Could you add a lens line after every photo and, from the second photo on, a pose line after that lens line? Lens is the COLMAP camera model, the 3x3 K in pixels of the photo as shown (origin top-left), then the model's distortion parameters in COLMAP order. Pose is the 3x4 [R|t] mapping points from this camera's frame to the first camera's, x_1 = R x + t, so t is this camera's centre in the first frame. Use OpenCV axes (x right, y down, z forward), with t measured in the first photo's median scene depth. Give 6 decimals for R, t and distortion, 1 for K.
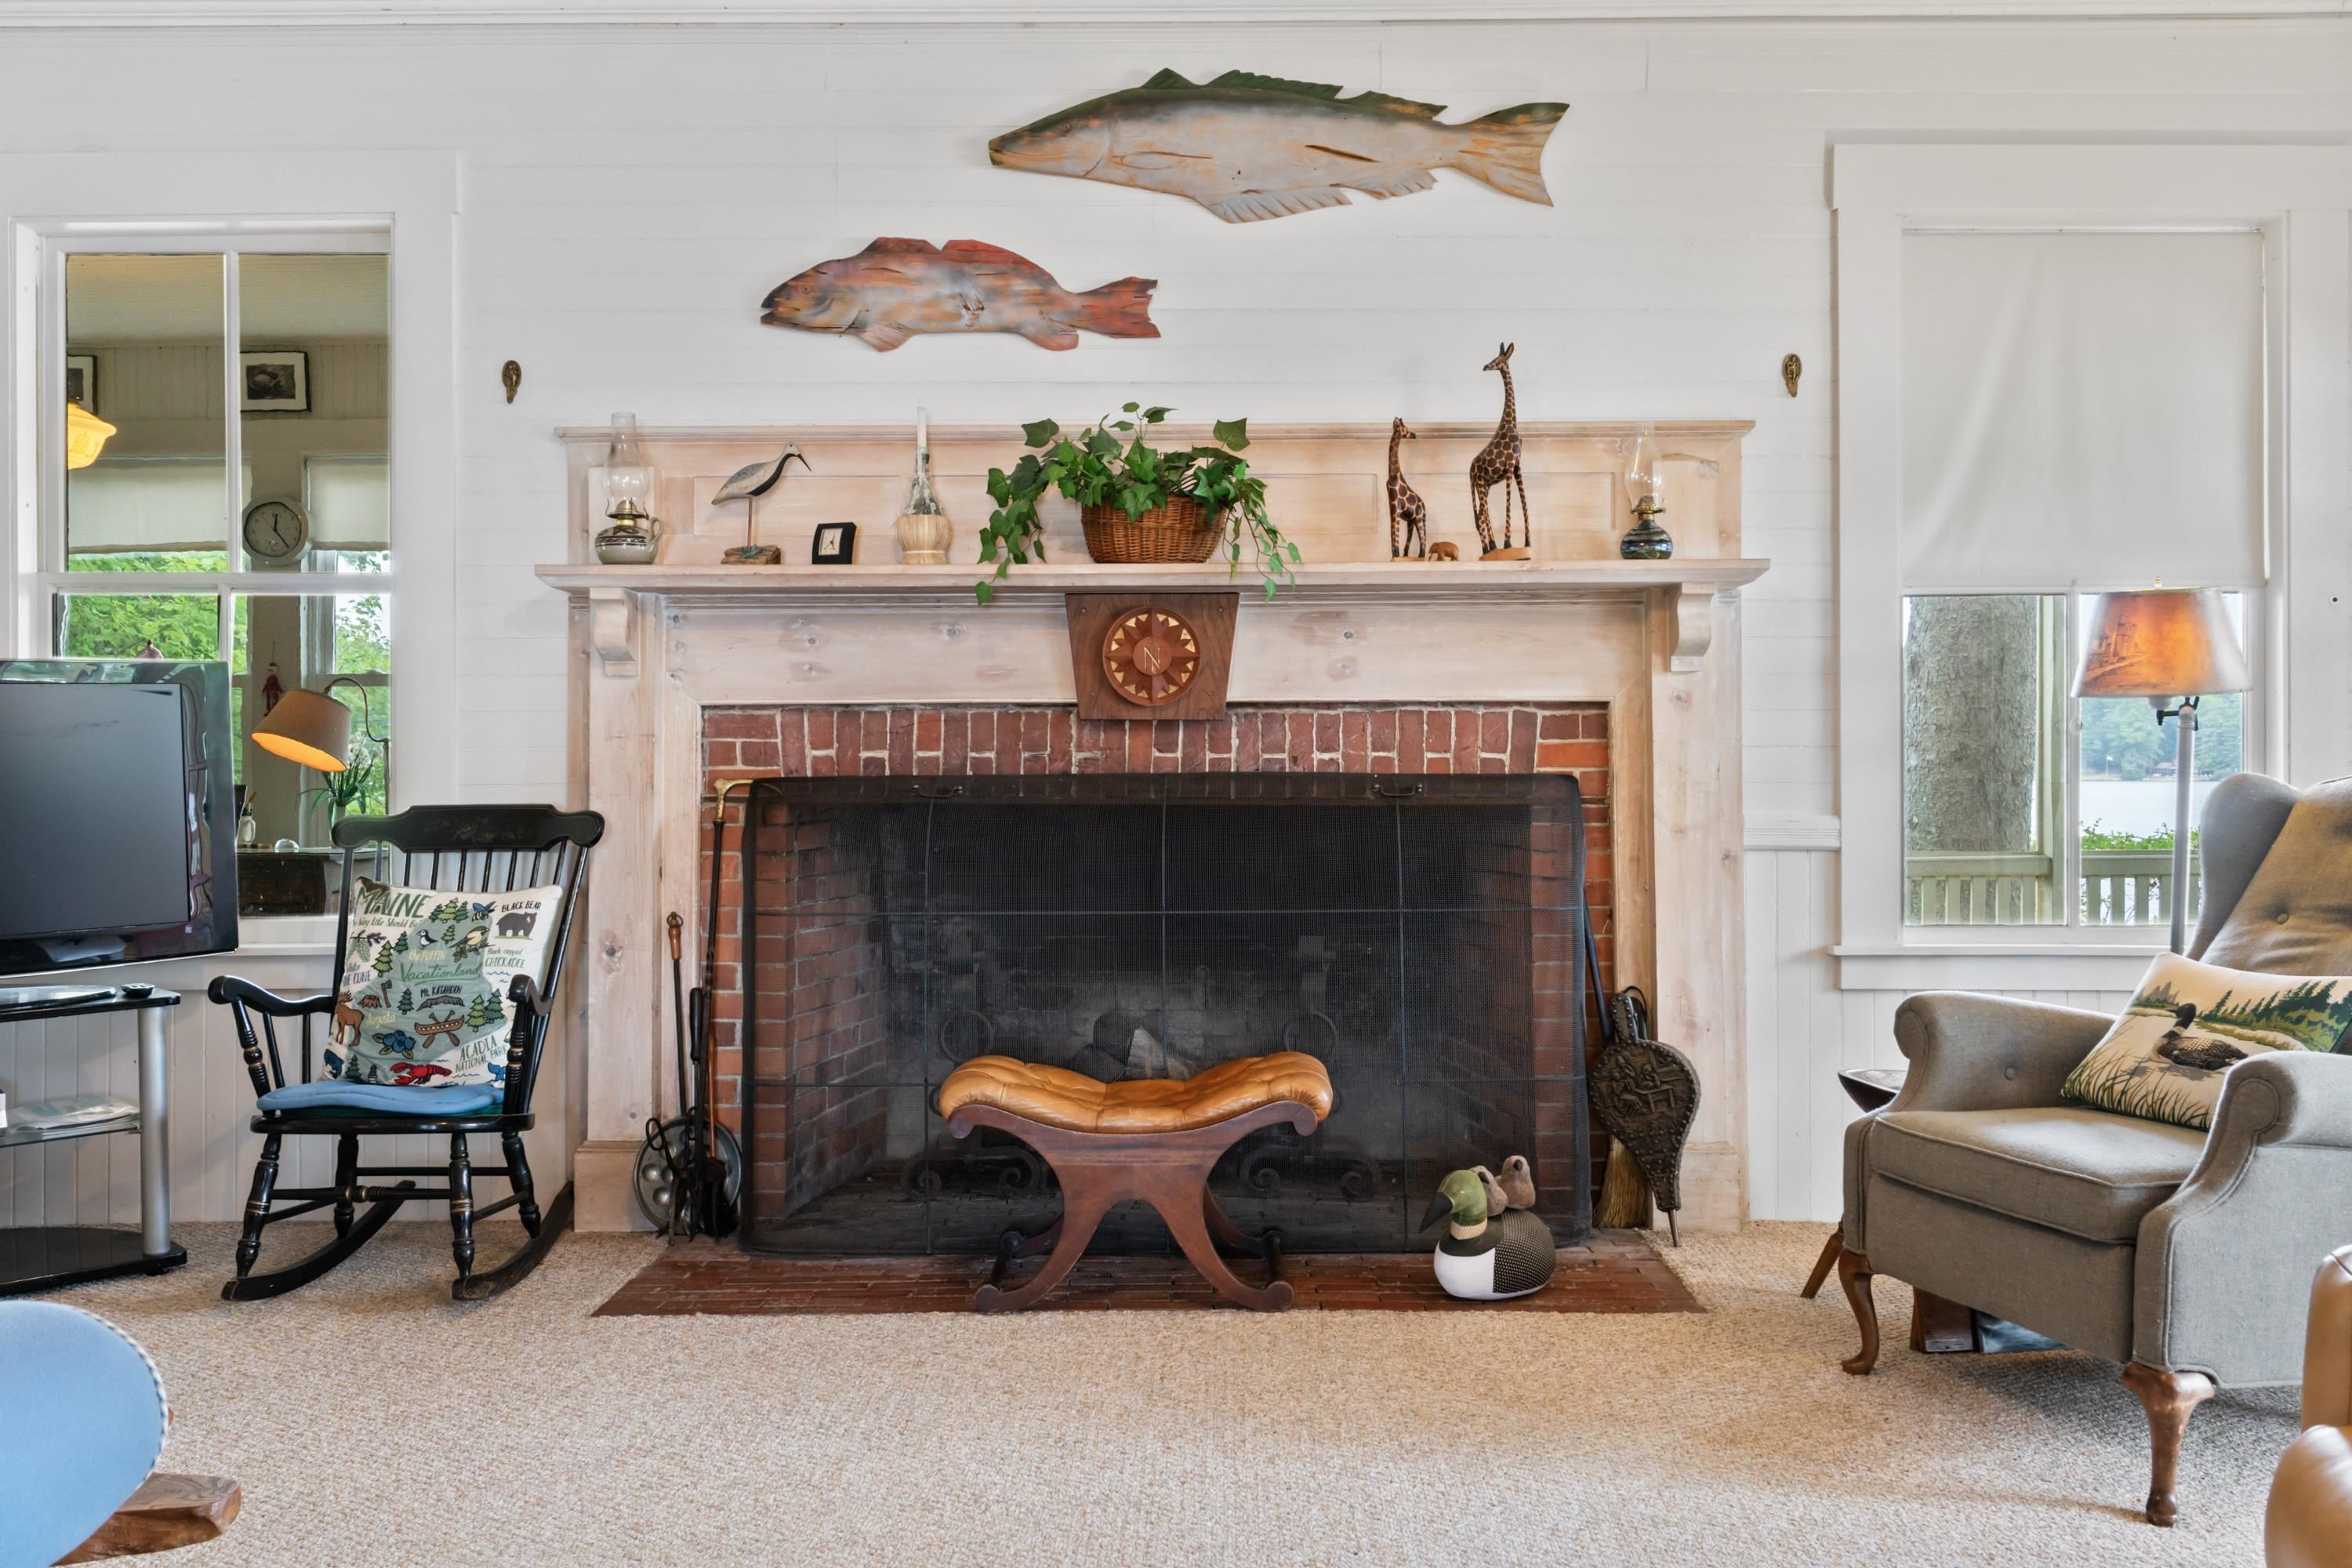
lens RADIAL K [[1995.2, 0, 1175.3], [0, 1995.2, 743.7], [0, 0, 1]] dist [0.003109, 0.006489]
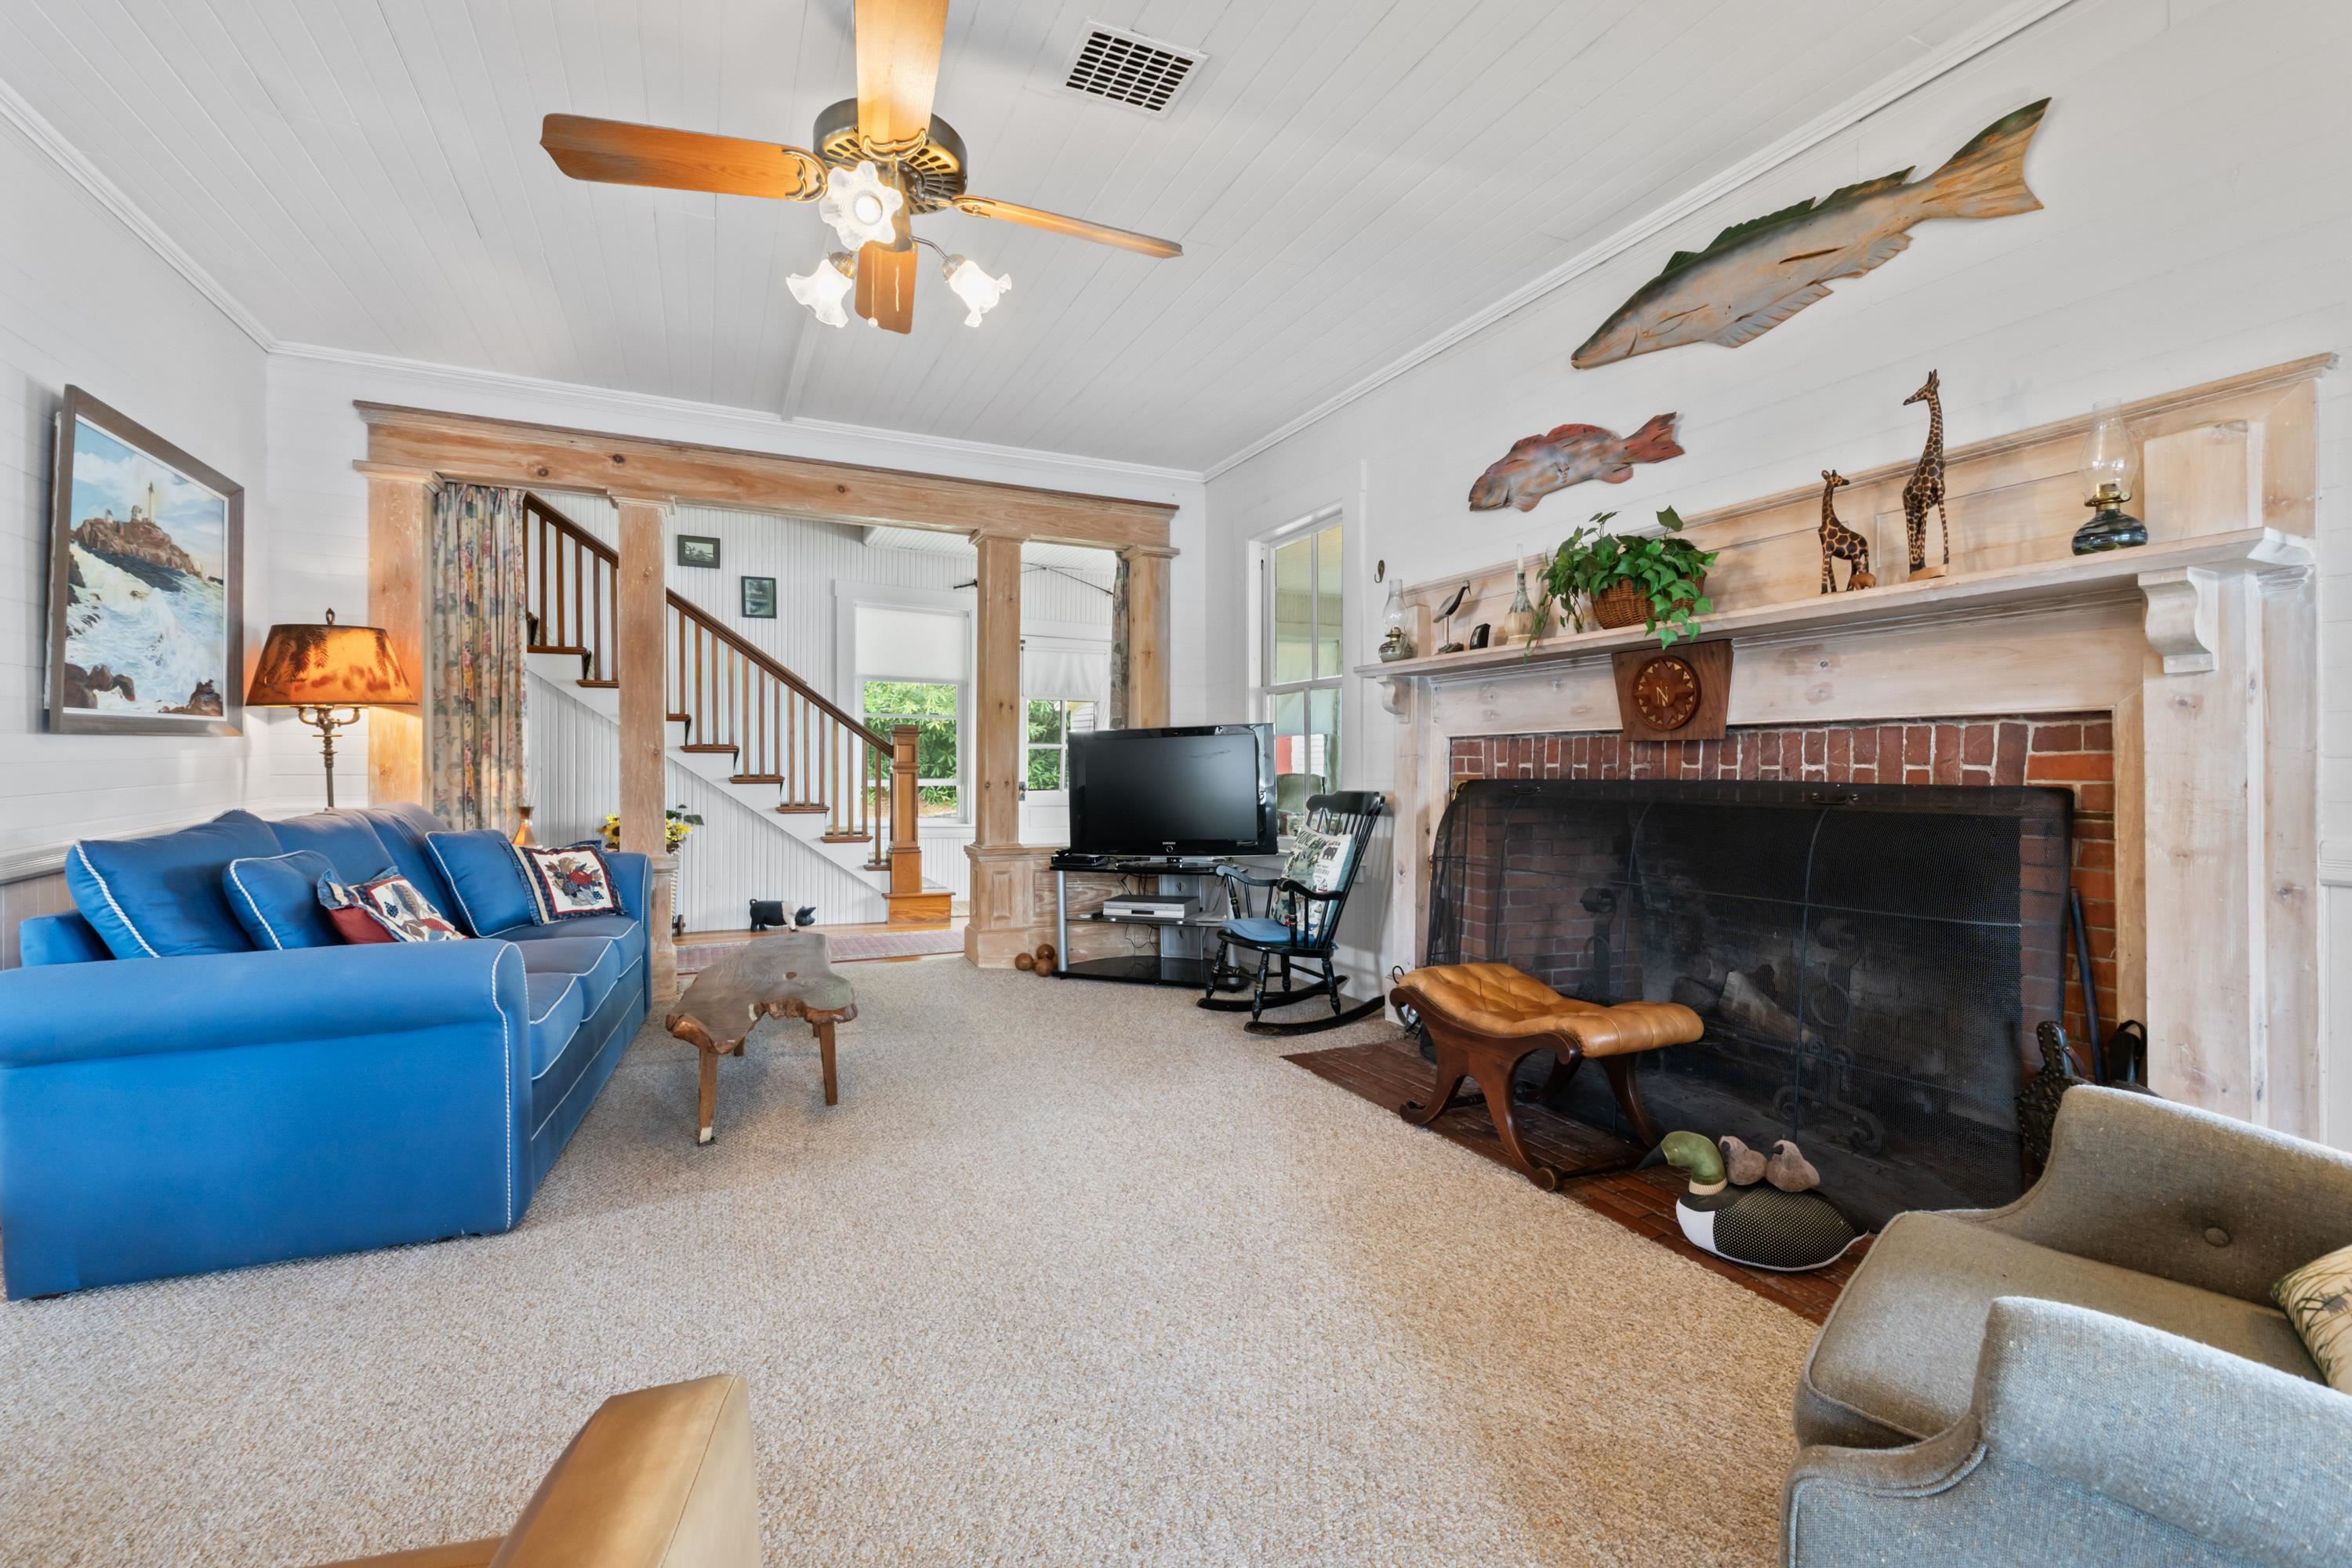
lens RADIAL K [[975.8, 0, 1176.3], [0, 975.8, 761.6], [0, 0, 1]] dist [-0.009060, -0.000496]
pose [[0.449454, -0.002119, -0.893301, 0.423578], [0.009341, 0.999954, 0.002327, -0.002385], [0.893254, -0.009390, 0.449453, 0.405945]]
